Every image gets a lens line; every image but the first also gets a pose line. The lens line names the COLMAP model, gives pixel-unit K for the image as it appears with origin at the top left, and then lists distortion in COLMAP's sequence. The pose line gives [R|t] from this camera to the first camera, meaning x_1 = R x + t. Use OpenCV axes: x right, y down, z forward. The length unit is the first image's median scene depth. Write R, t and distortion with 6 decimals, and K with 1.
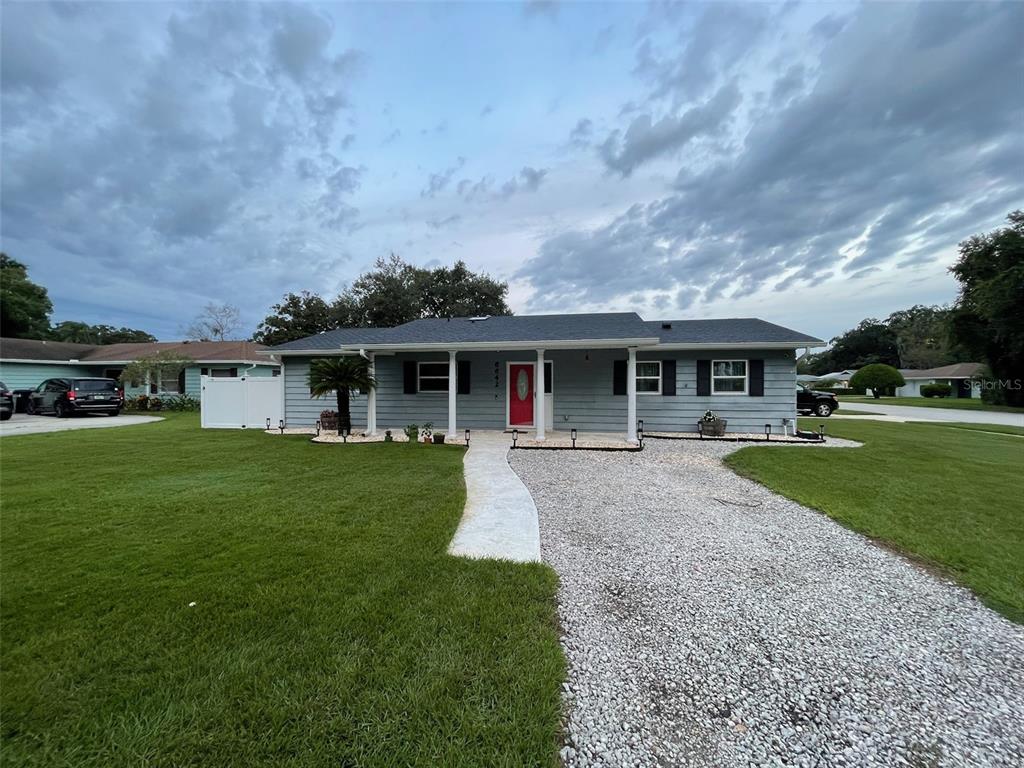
lens RADIAL K [[413.1, 0, 513.6], [0, 413.1, 380.8], [0, 0, 1]] dist [-0.008088, 0.001685]
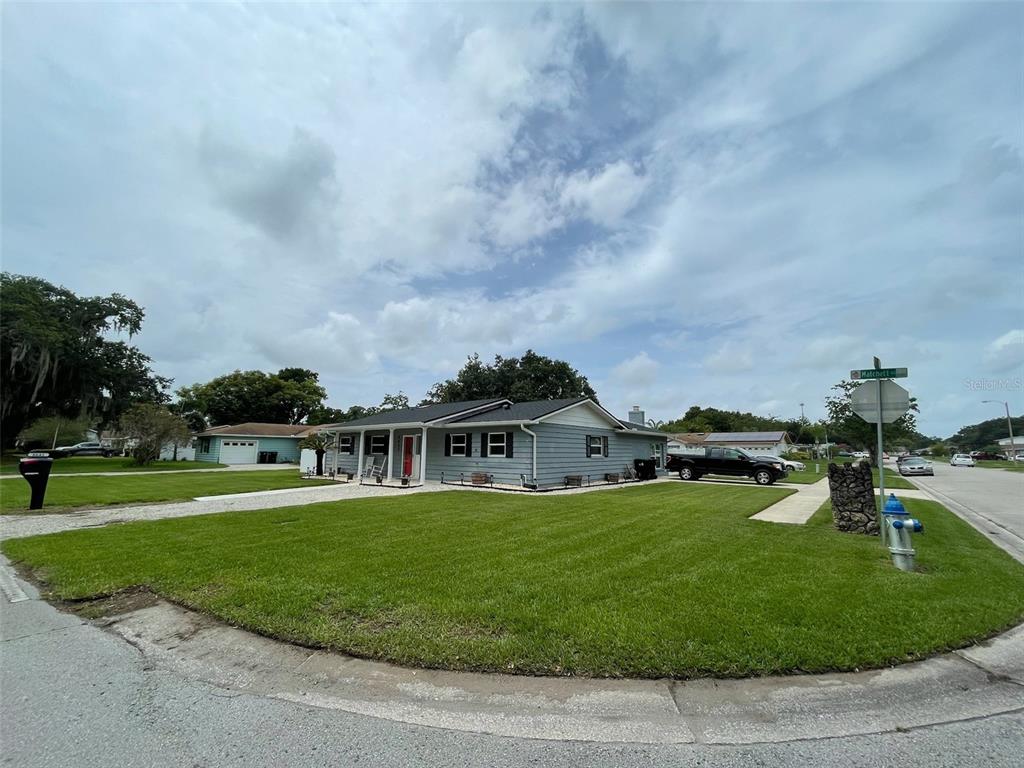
lens RADIAL K [[413.1, 0, 512.3], [0, 413.1, 391.1], [0, 0, 1]] dist [-0.008088, 0.001685]
pose [[0.873024, -0.064400, -0.483407, 1.280918], [-0.000678, 0.991081, -0.133257, -0.001347], [0.487677, 0.116664, 0.865194, -0.261126]]
